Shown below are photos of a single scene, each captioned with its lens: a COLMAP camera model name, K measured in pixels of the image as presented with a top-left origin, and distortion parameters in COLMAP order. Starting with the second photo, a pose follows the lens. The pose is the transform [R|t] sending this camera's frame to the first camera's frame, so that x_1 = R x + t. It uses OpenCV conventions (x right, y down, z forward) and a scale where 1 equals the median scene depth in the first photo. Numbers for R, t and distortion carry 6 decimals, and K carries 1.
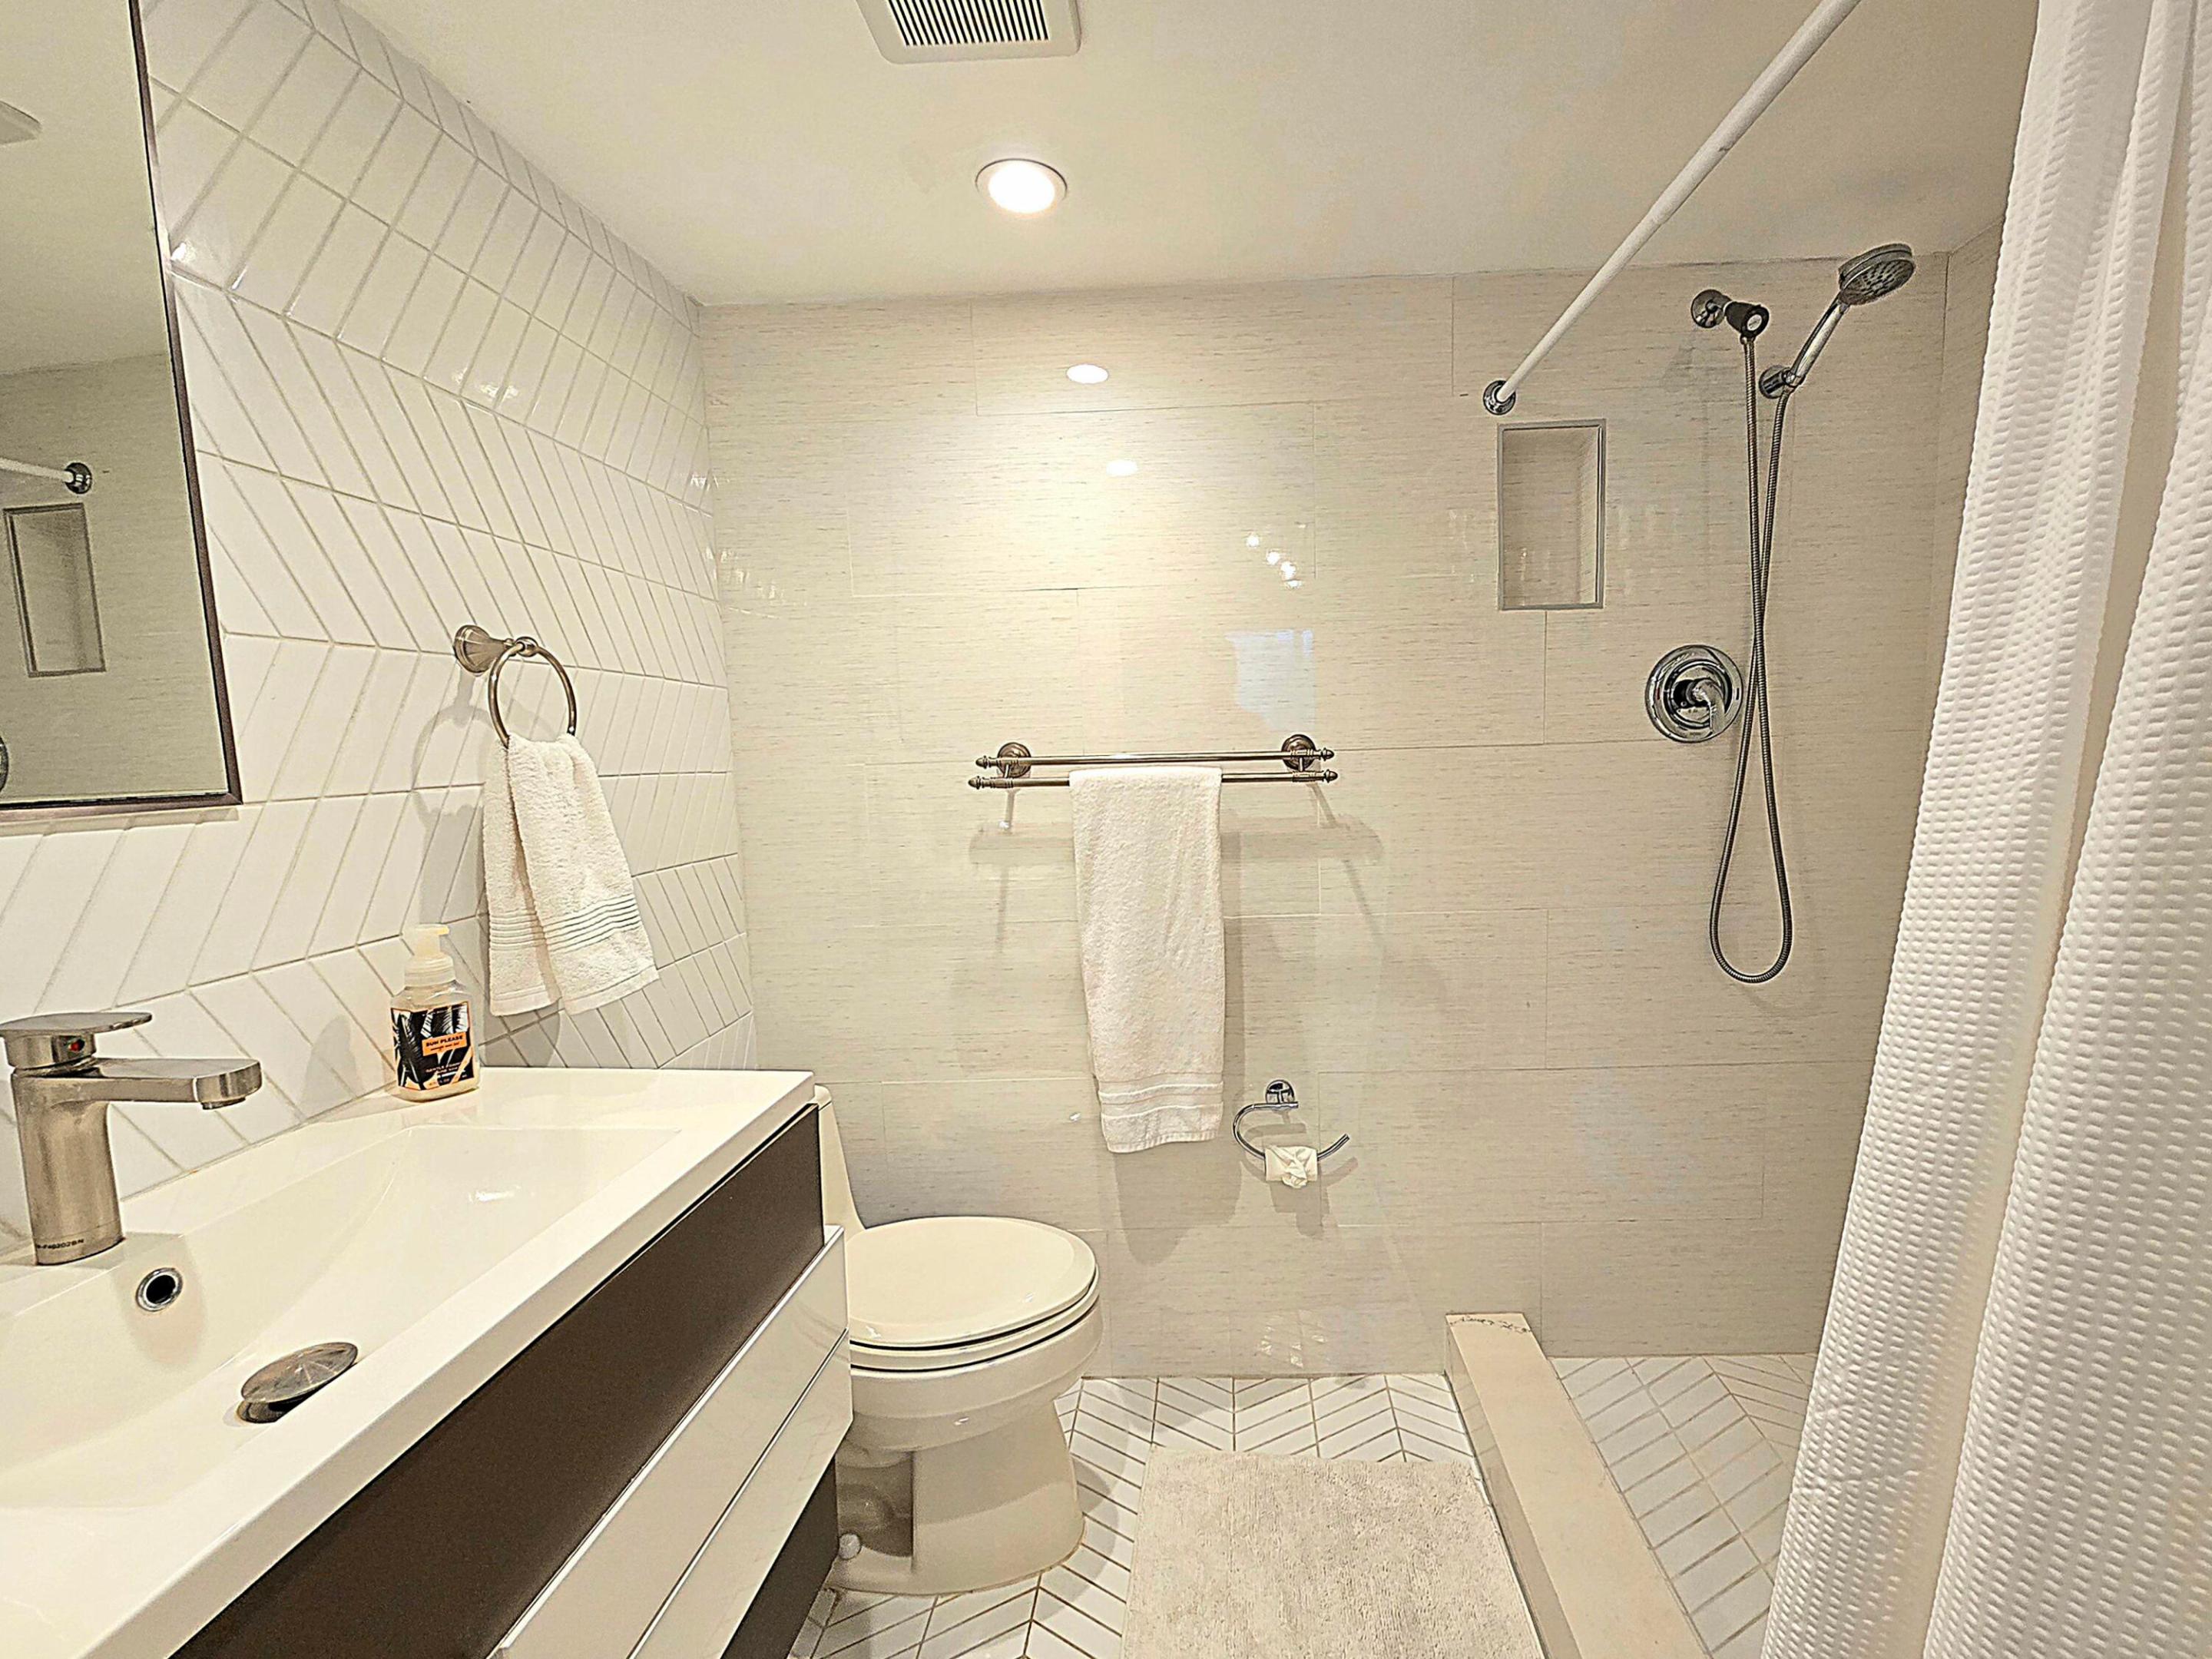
lens RADIAL K [[926.5, 0, 1124.5], [0, 926.5, 827.3], [0, 0, 1]] dist [0.002274, 0.000515]
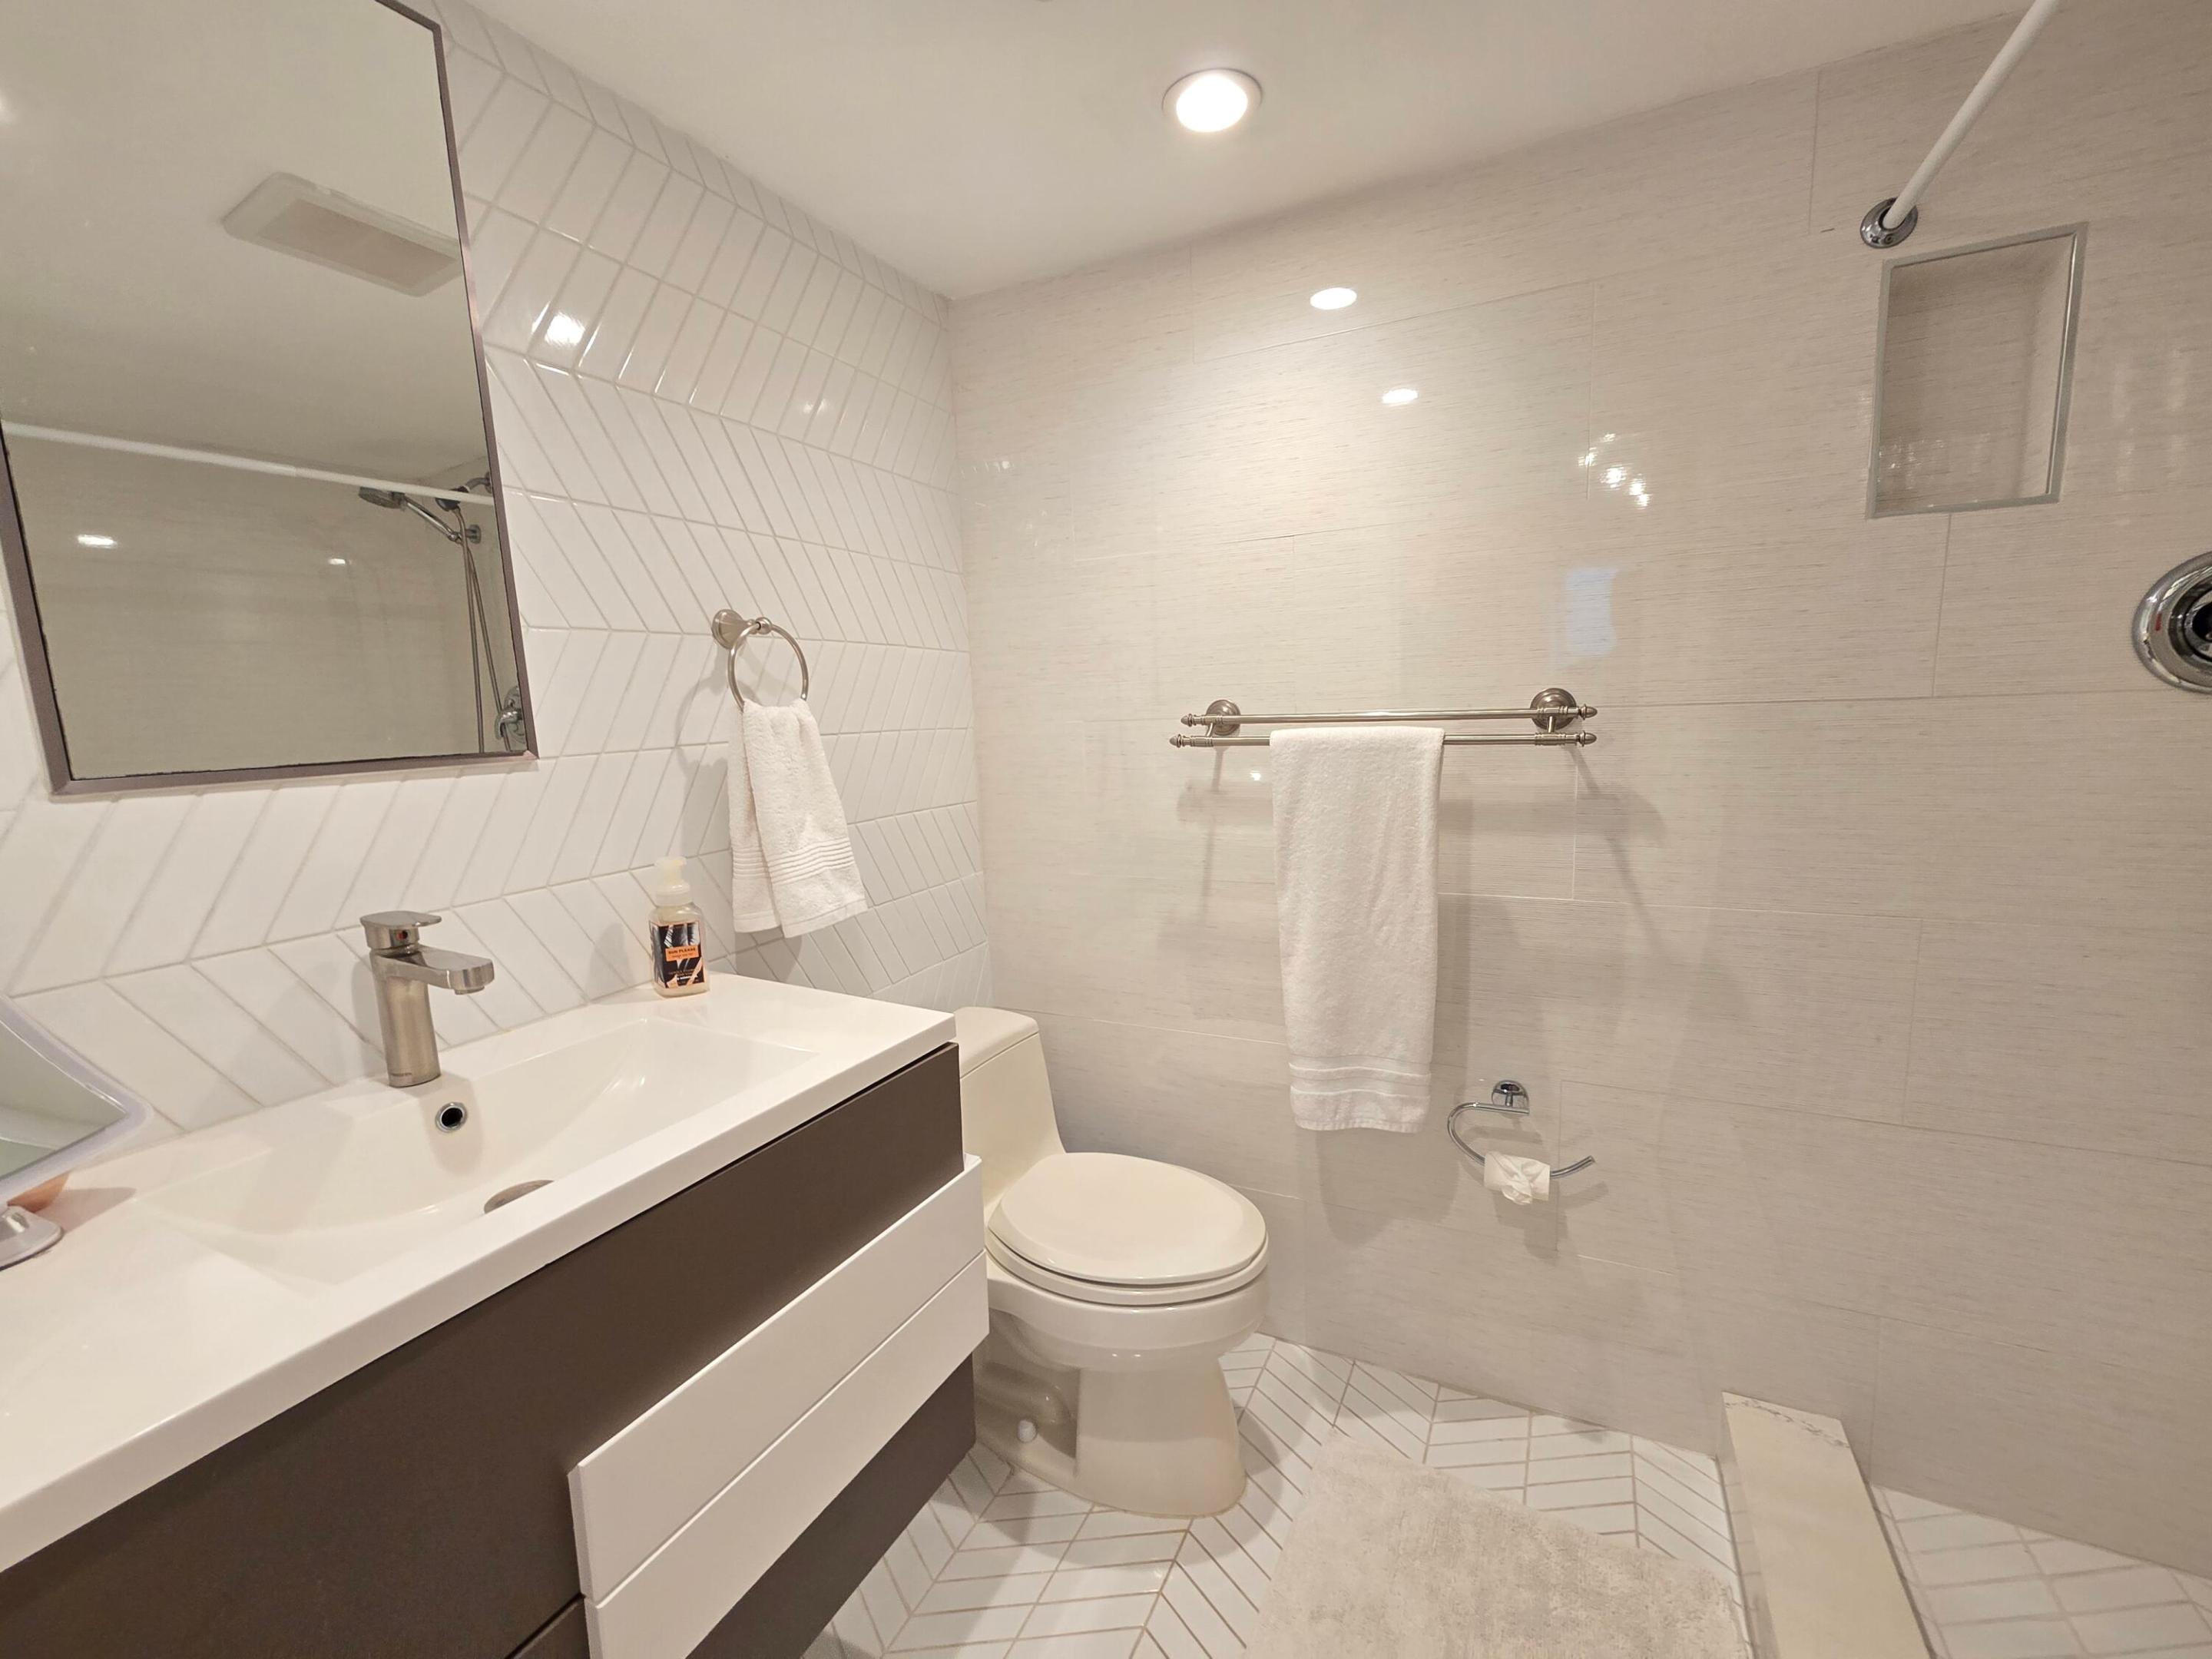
lens RADIAL K [[863.3, 0, 1103.1], [0, 863.3, 817.5], [0, 0, 1]] dist [0.002051, 0.000257]
pose [[0.914712, 0.050190, -0.400978, 0.144308], [-0.027483, 0.997686, 0.062187, -0.021414], [0.403171, -0.045863, 0.913975, 0.109679]]
